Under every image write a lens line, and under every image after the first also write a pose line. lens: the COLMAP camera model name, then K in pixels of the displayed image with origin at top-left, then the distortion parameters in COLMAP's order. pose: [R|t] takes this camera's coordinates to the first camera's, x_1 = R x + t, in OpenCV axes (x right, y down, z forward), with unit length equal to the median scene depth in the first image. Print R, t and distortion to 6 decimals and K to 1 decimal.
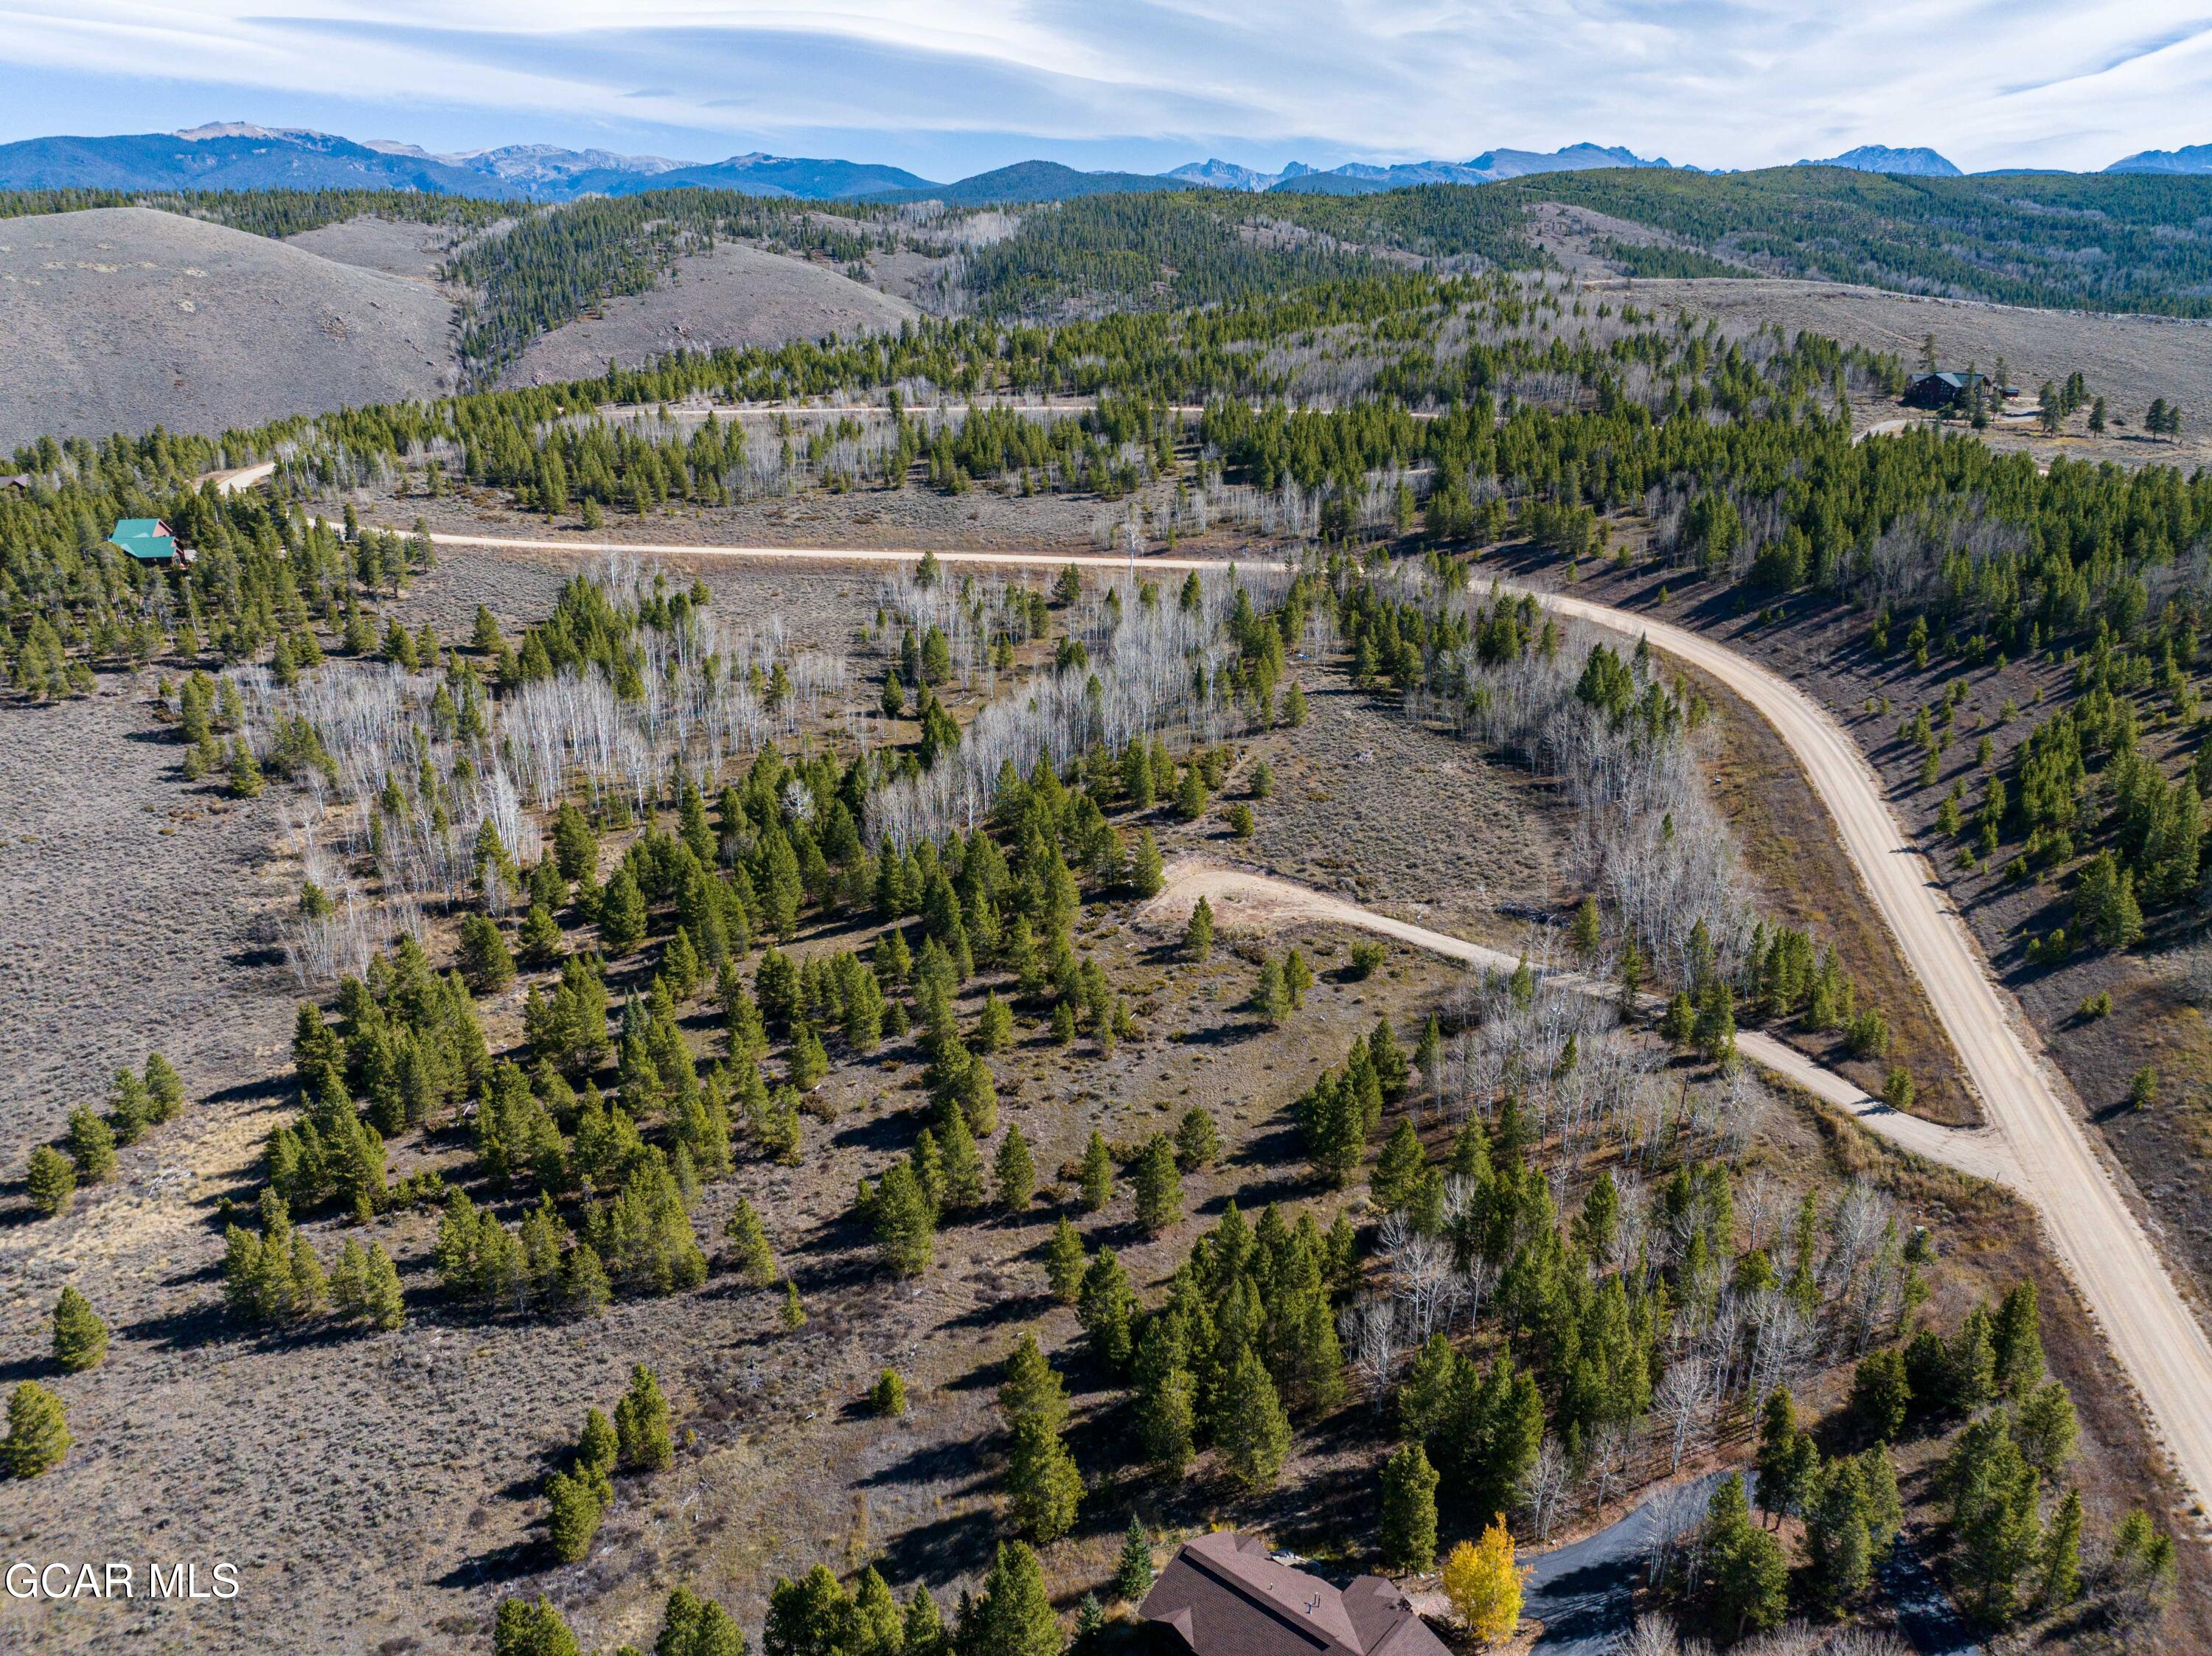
lens RADIAL K [[1515.8, 0, 1106.0], [0, 1515.8, 828.0], [0, 0, 1]] dist [-0.038091, 0.003899]
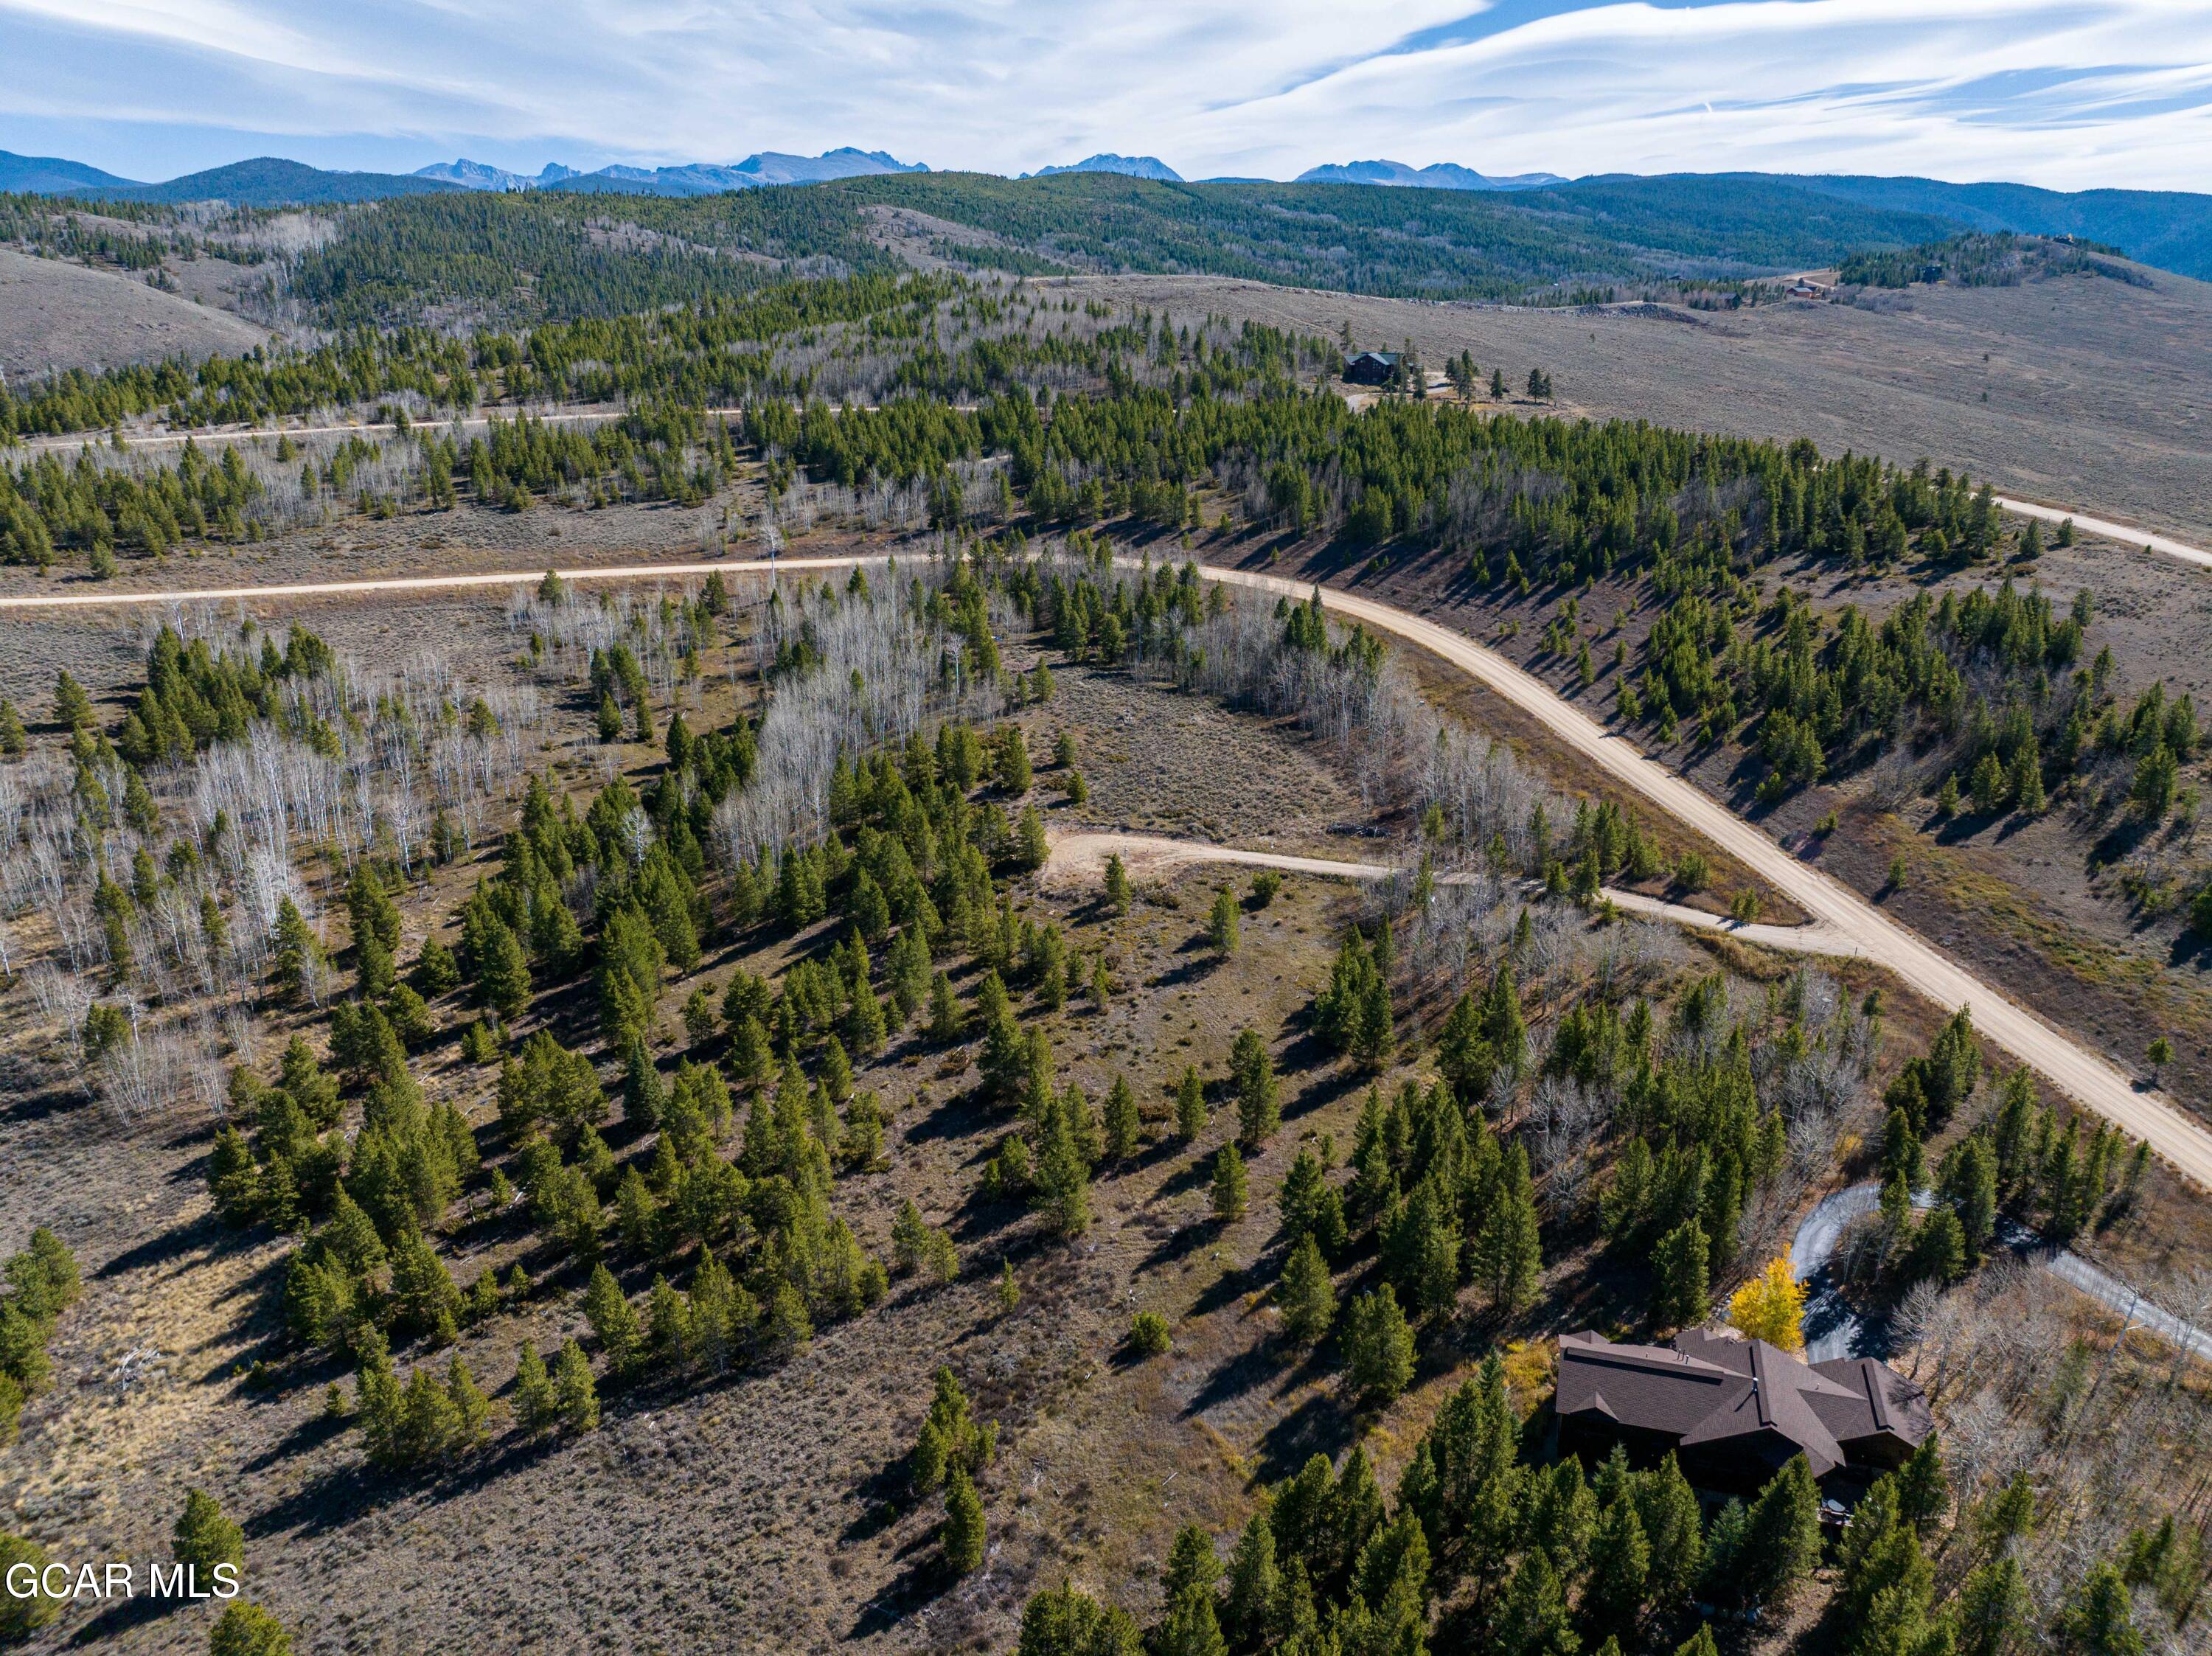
lens RADIAL K [[1515.8, 0, 1106.0], [0, 1515.8, 828.0], [0, 0, 1]] dist [-0.038091, 0.003899]
pose [[0.910476, -0.142563, 0.388213, -0.290887], [0.143159, 0.989316, 0.027554, -0.002583], [-0.387993, 0.030489, 0.921158, 0.021006]]
